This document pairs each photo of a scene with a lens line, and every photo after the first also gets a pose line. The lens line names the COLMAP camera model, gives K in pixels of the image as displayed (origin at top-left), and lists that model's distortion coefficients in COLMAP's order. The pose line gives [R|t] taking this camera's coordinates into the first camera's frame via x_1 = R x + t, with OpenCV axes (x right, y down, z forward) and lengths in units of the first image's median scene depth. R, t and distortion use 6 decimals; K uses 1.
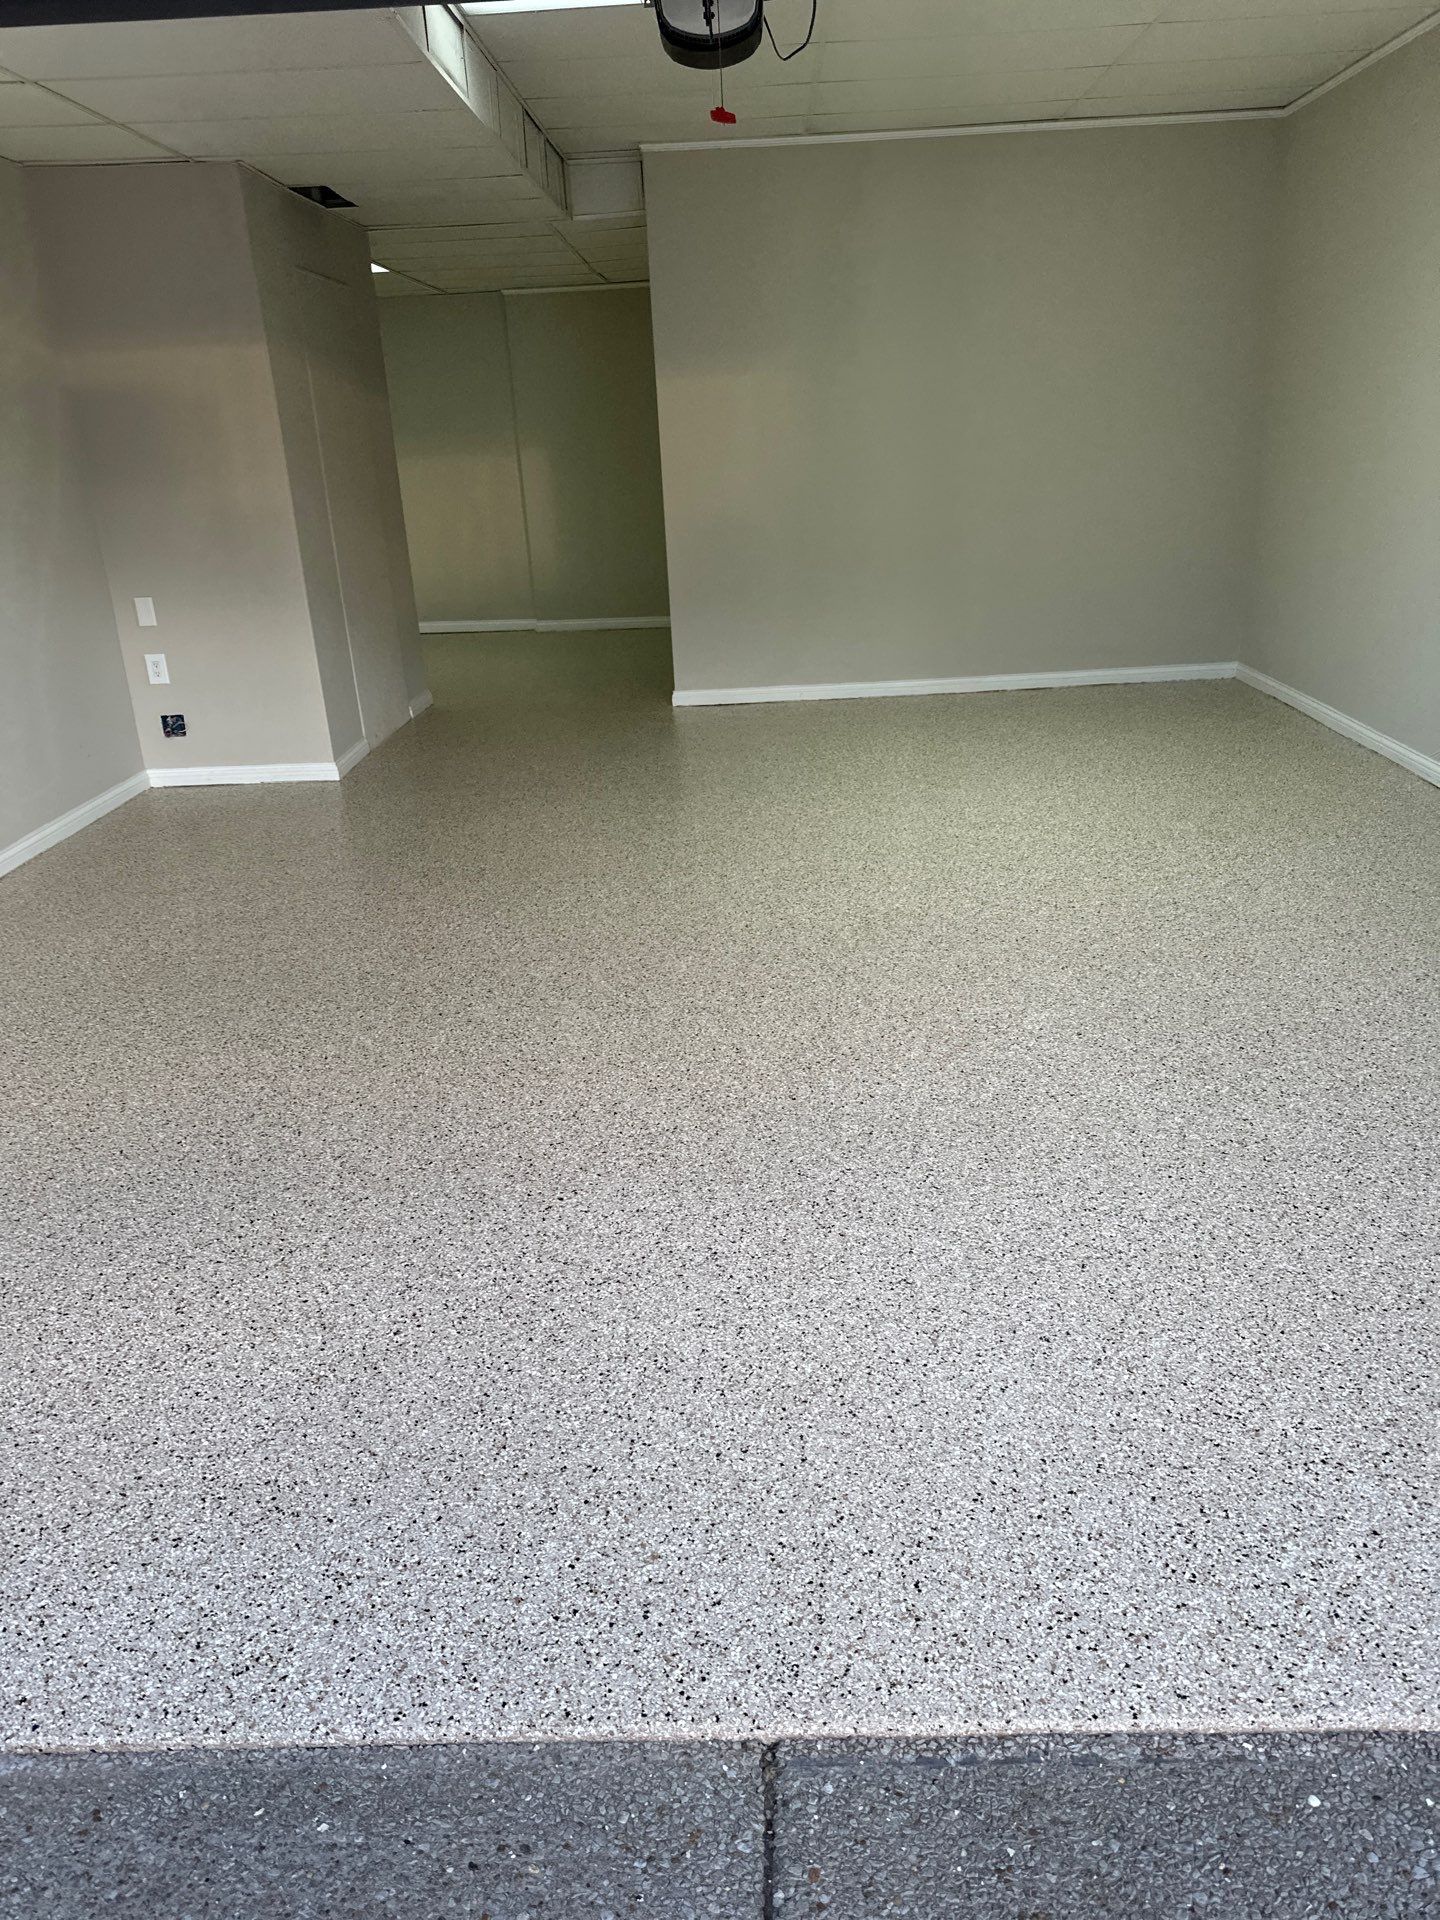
lens RADIAL K [[1336.6, 0, 720.0], [0, 1336.6, 960.0], [0, 0, 1]] dist [0.161884, -0.327359]
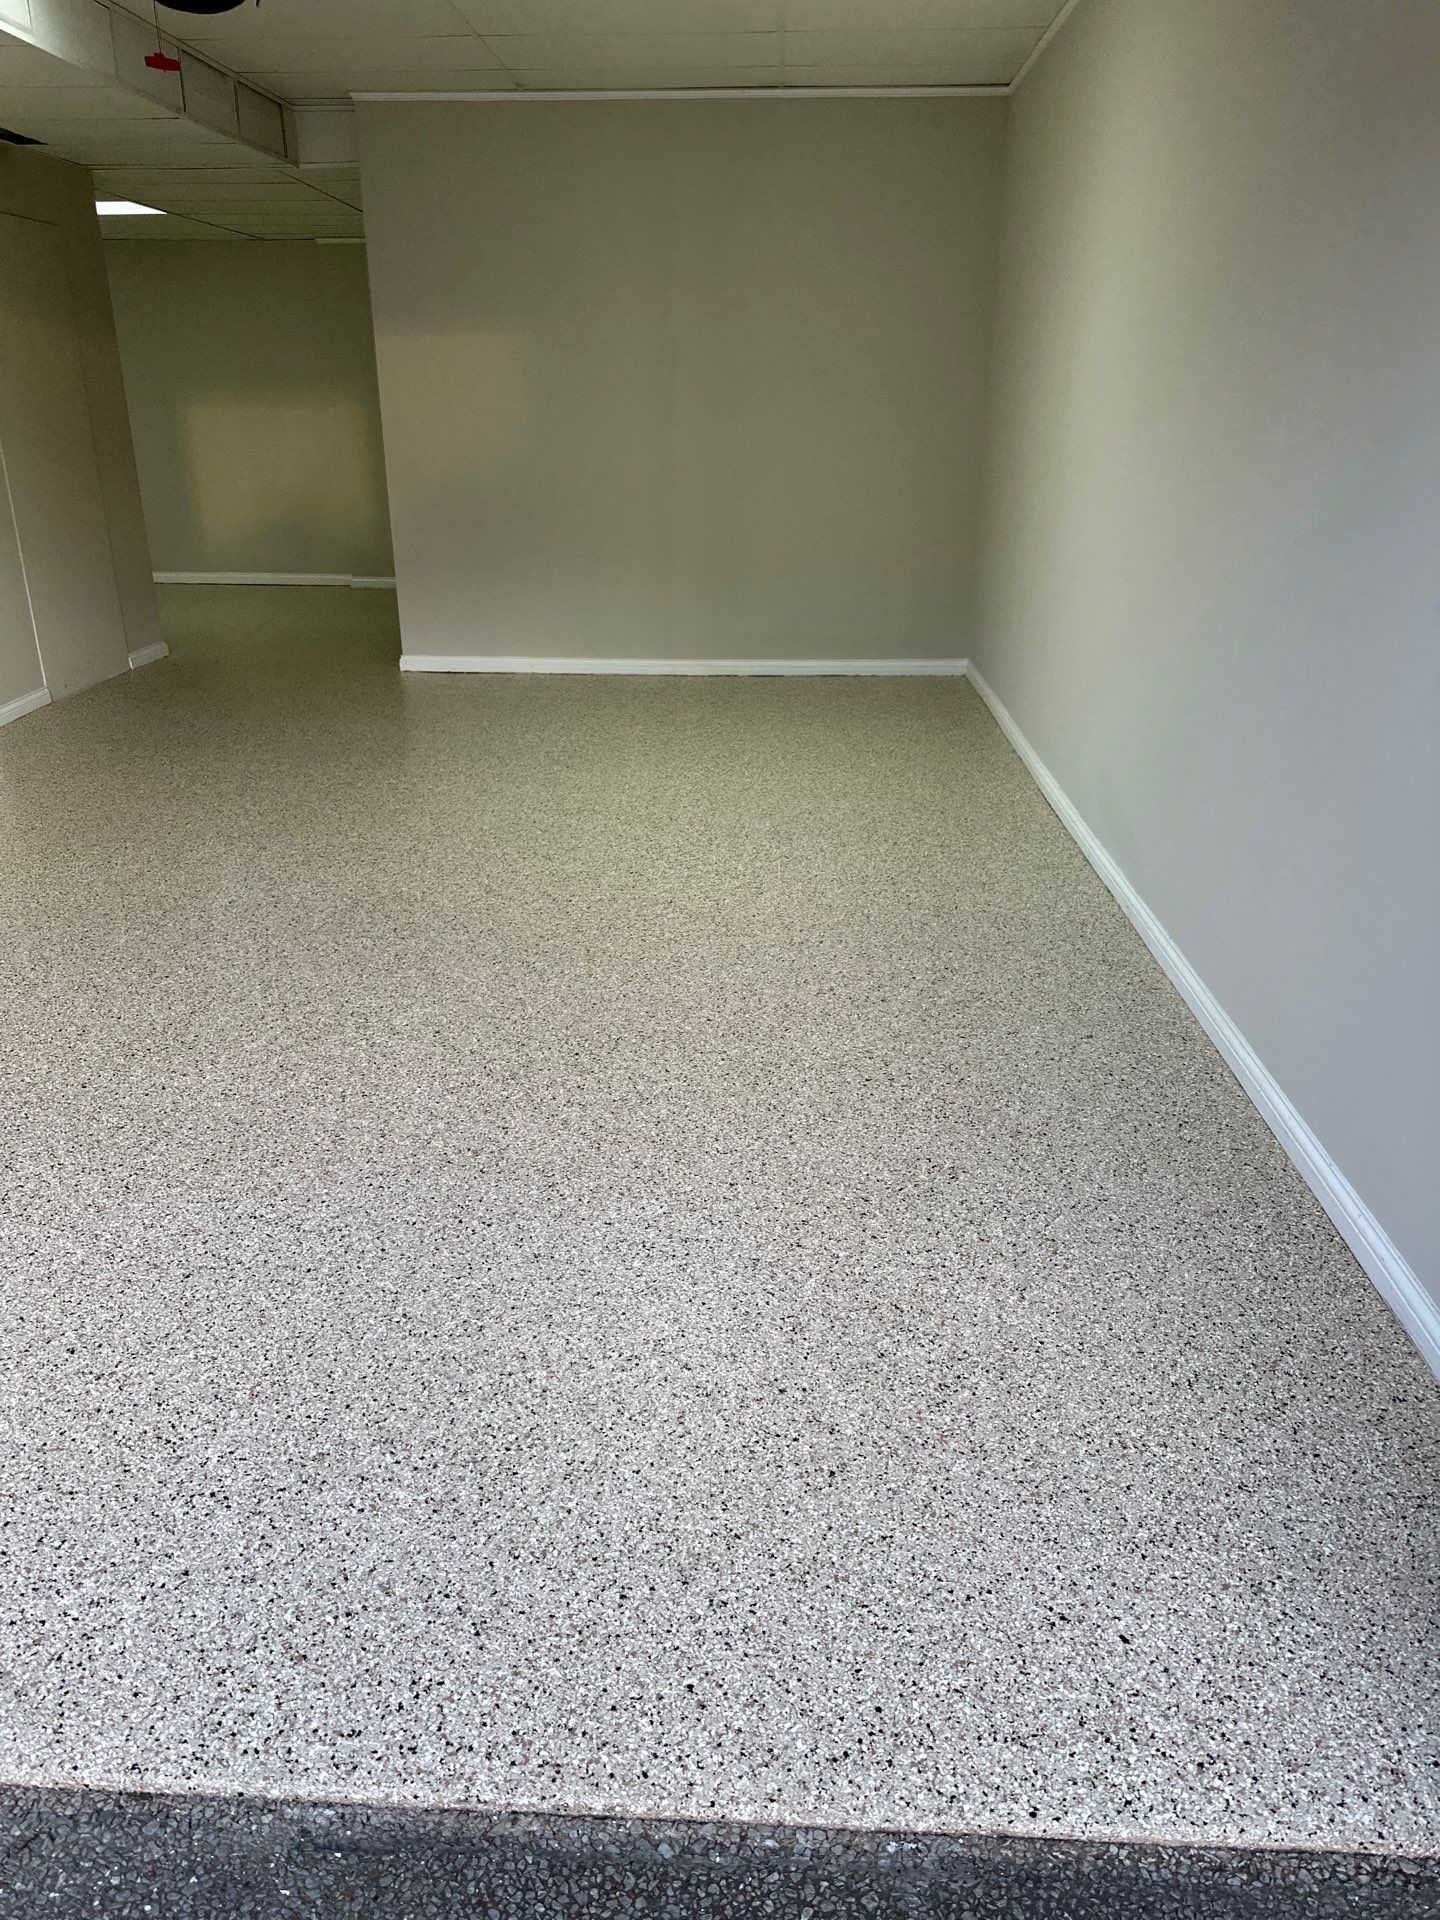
lens RADIAL K [[1348.7, 0, 720.0], [0, 1348.7, 960.0], [0, 0, 1]] dist [0.156226, -0.307868]
pose [[0.998663, 0.051571, 0.003545, 0.300326], [-0.051631, 0.998475, 0.019523, -0.017227], [-0.002533, -0.019680, 0.999803, 0.015143]]
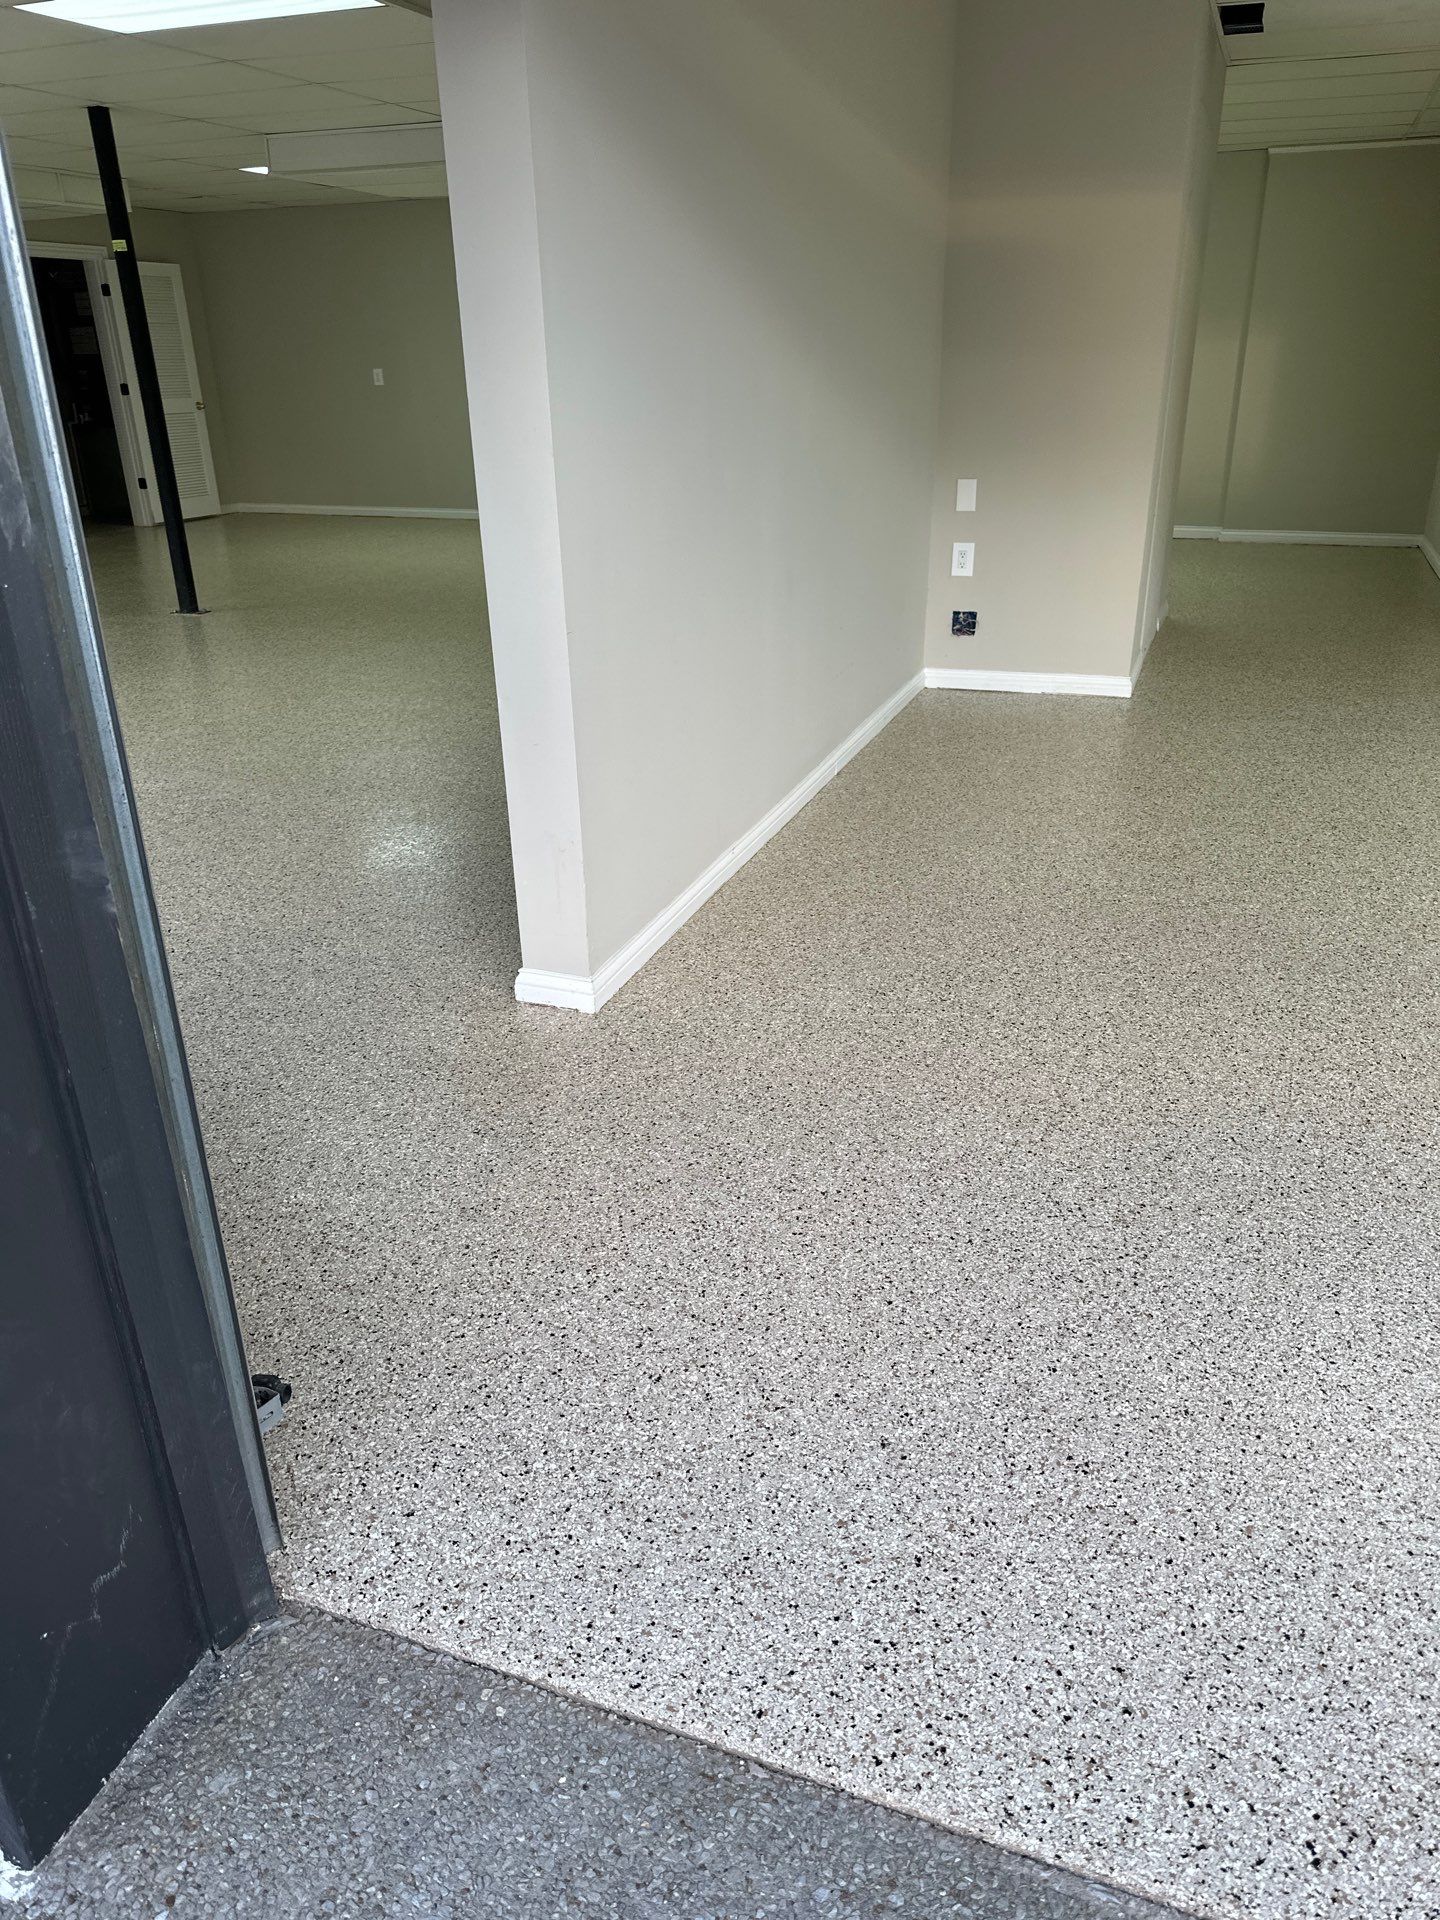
lens RADIAL K [[1313.1, 0, 717.7], [0, 1313.1, 990.0], [0, 0, 1]] dist [0.132329, -0.222917]
pose [[0.942812, 0.170680, -0.286310, -0.308023], [-0.144340, 0.983297, 0.110869, 0.001193], [0.300451, -0.063203, 0.951701, 0.065034]]
